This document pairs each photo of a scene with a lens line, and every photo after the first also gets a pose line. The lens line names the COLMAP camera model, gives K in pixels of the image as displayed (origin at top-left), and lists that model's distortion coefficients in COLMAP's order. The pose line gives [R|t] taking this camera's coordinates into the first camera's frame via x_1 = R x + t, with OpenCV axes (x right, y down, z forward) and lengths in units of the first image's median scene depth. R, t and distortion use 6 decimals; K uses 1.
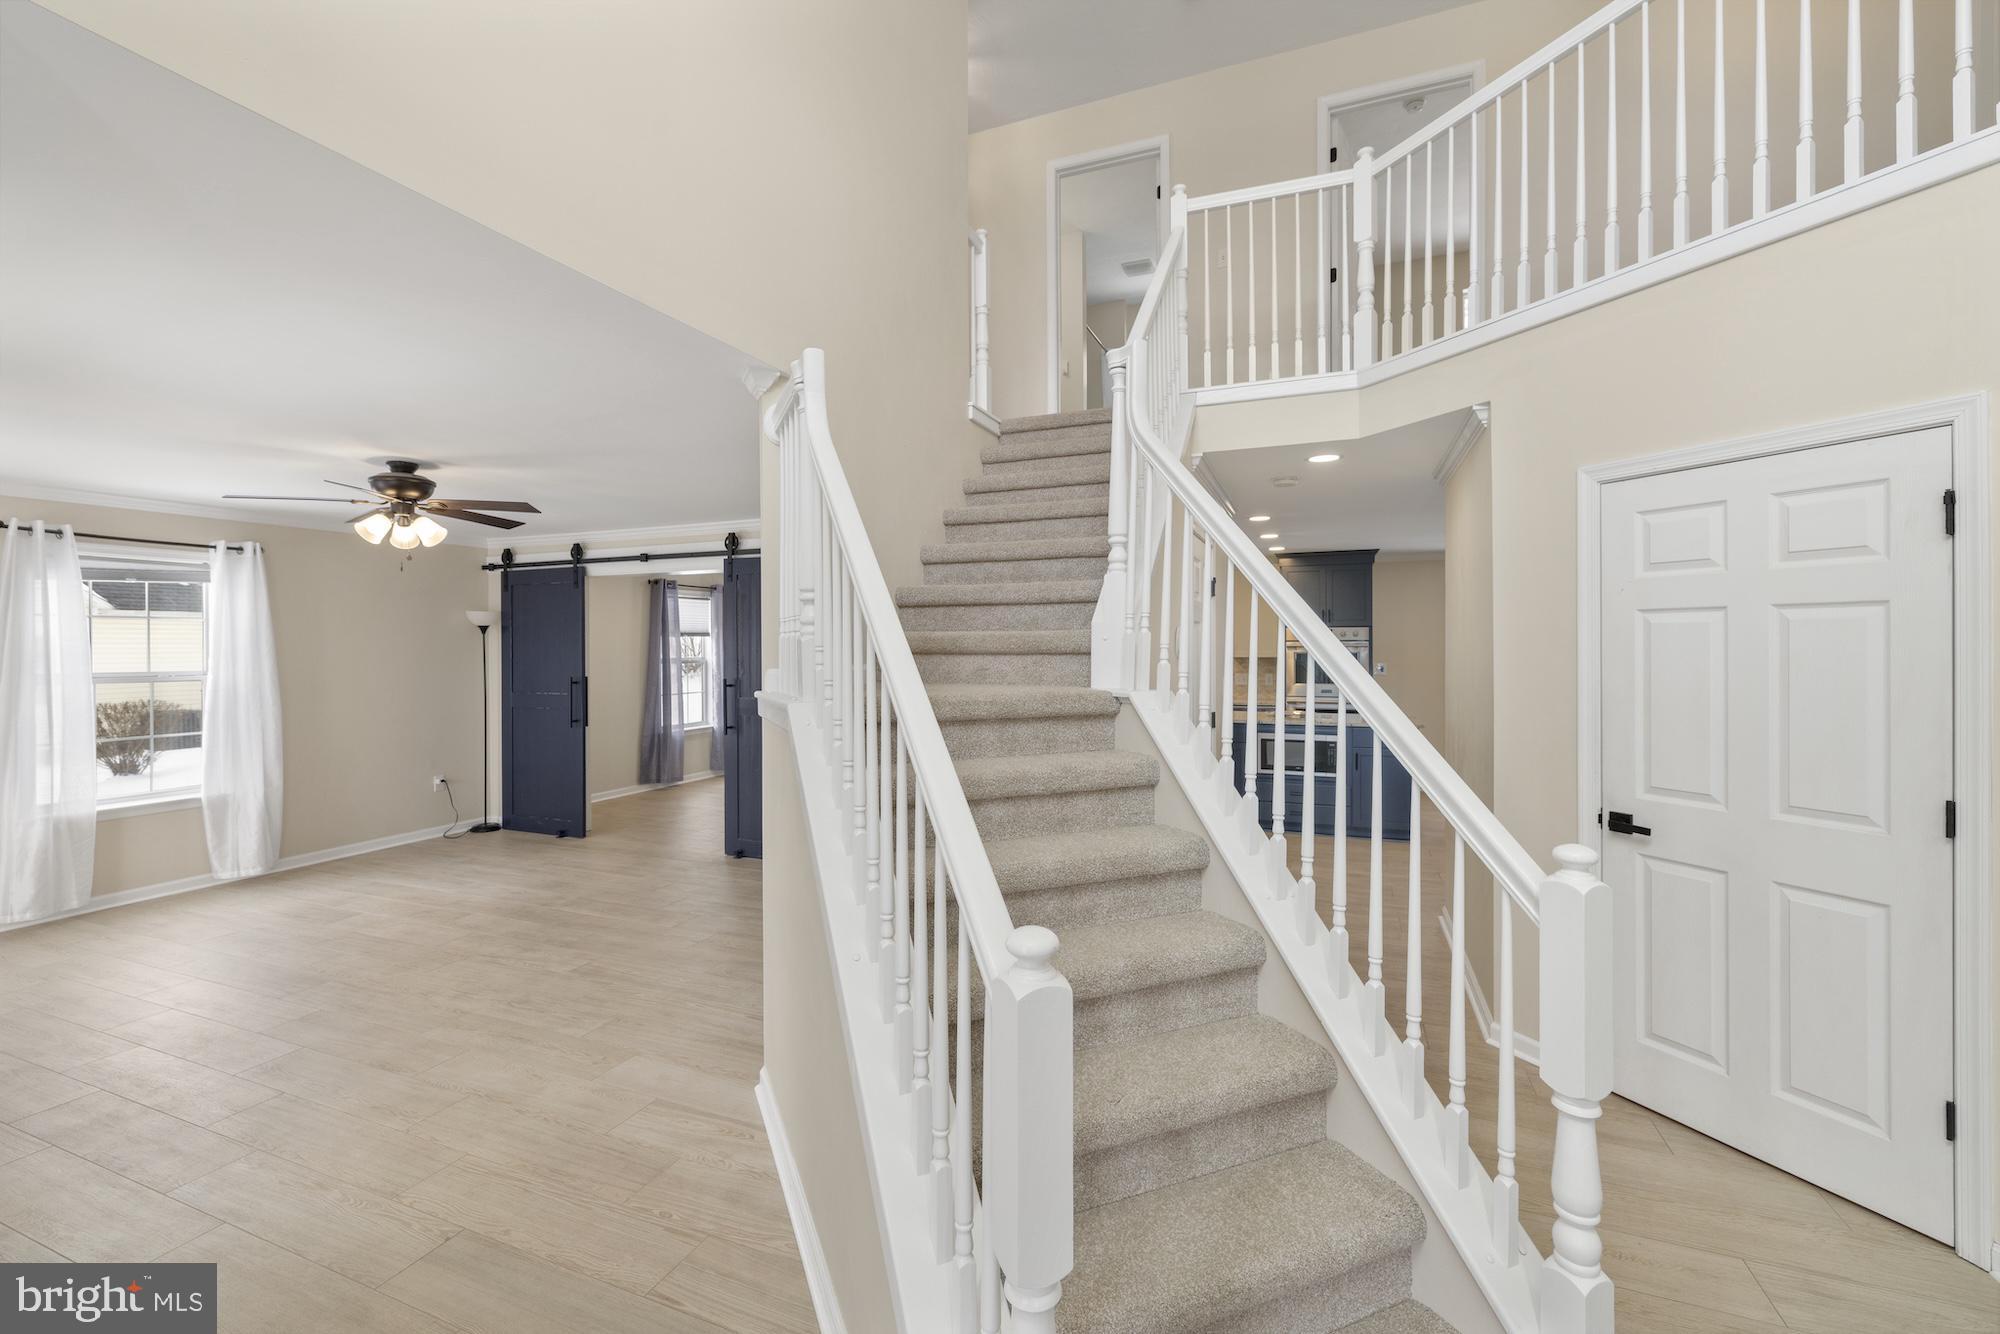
lens RADIAL K [[851.3, 0, 971.2], [0, 851.3, 651.1], [0, 0, 1]] dist [-0.001897, 0.001102]
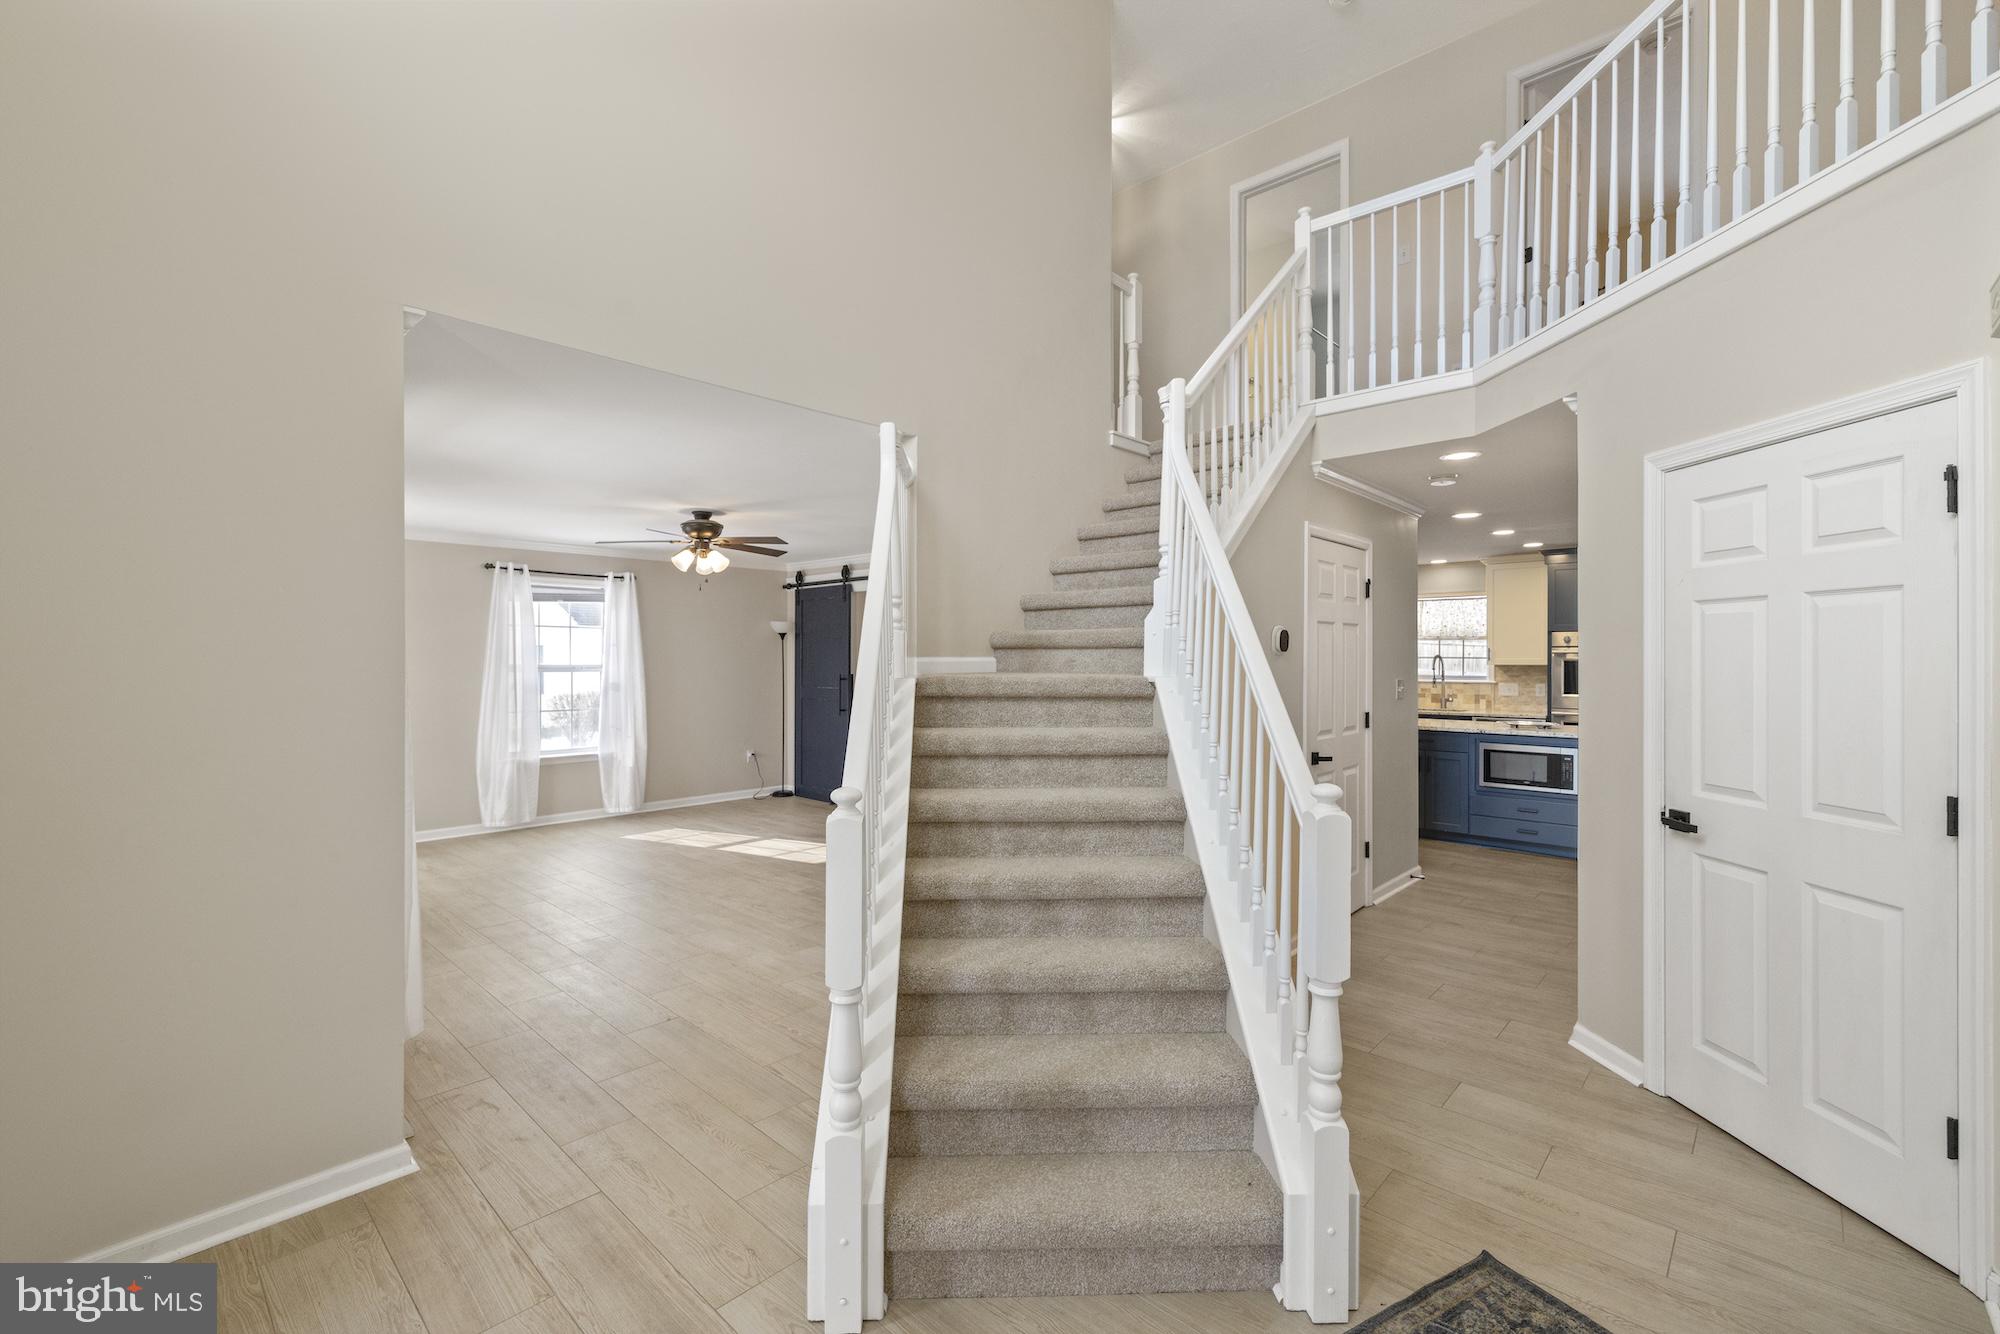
lens RADIAL K [[851.3, 0, 965.0], [0, 851.3, 667.6], [0, 0, 1]] dist [-0.001897, 0.001102]
pose [[0.932089, 0.010214, -0.362086, 0.308797], [-0.008463, 0.999944, 0.006422, 0.024122], [0.362132, -0.002921, 0.932122, -0.173974]]
